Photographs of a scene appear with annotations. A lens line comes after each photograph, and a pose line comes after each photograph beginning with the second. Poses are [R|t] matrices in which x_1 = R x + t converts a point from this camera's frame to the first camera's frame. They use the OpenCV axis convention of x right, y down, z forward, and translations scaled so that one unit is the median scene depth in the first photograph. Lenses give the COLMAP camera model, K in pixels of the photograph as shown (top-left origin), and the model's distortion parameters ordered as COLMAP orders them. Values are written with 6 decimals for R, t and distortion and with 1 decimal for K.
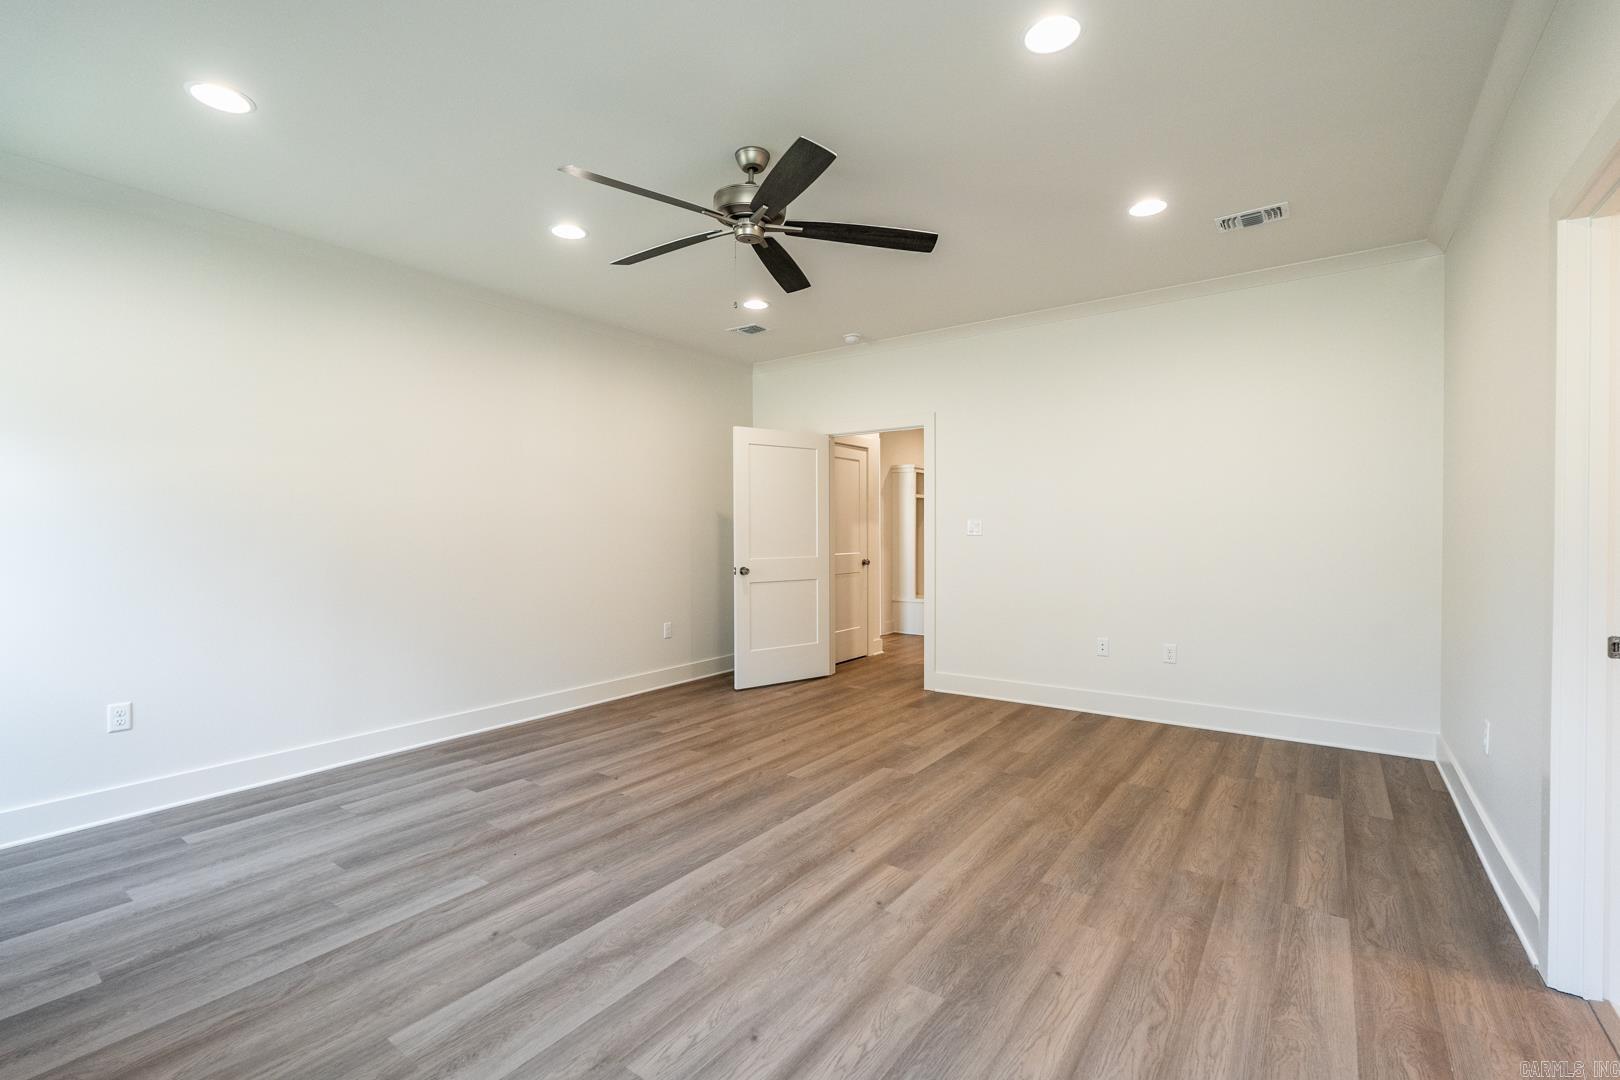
lens RADIAL K [[713.0, 0, 805.3], [0, 713.0, 540.4], [0, 0, 1]] dist [-0.003819, -0.000170]
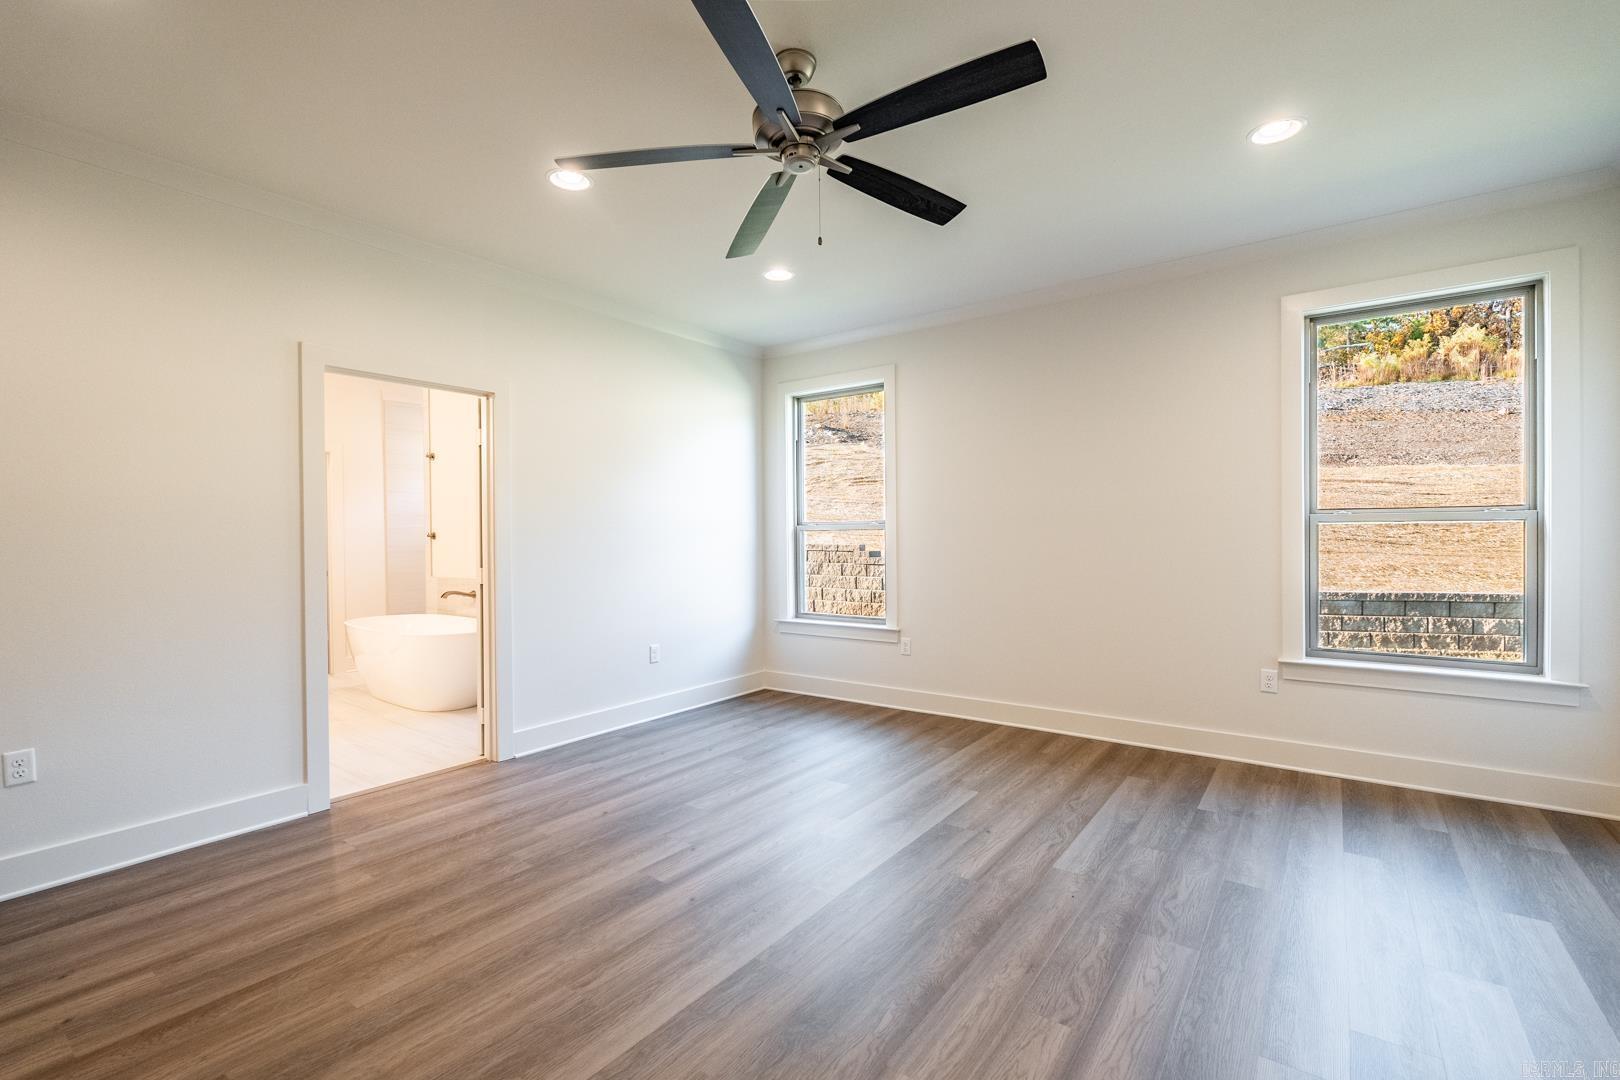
lens RADIAL K [[713.0, 0, 805.3], [0, 713.0, 540.4], [0, 0, 1]] dist [-0.003819, -0.000170]
pose [[-0.999819, 0.014566, 0.012224, -0.106376], [0.014847, 0.999620, 0.023207, -0.032650], [-0.011881, 0.023384, -0.999656, 2.191166]]
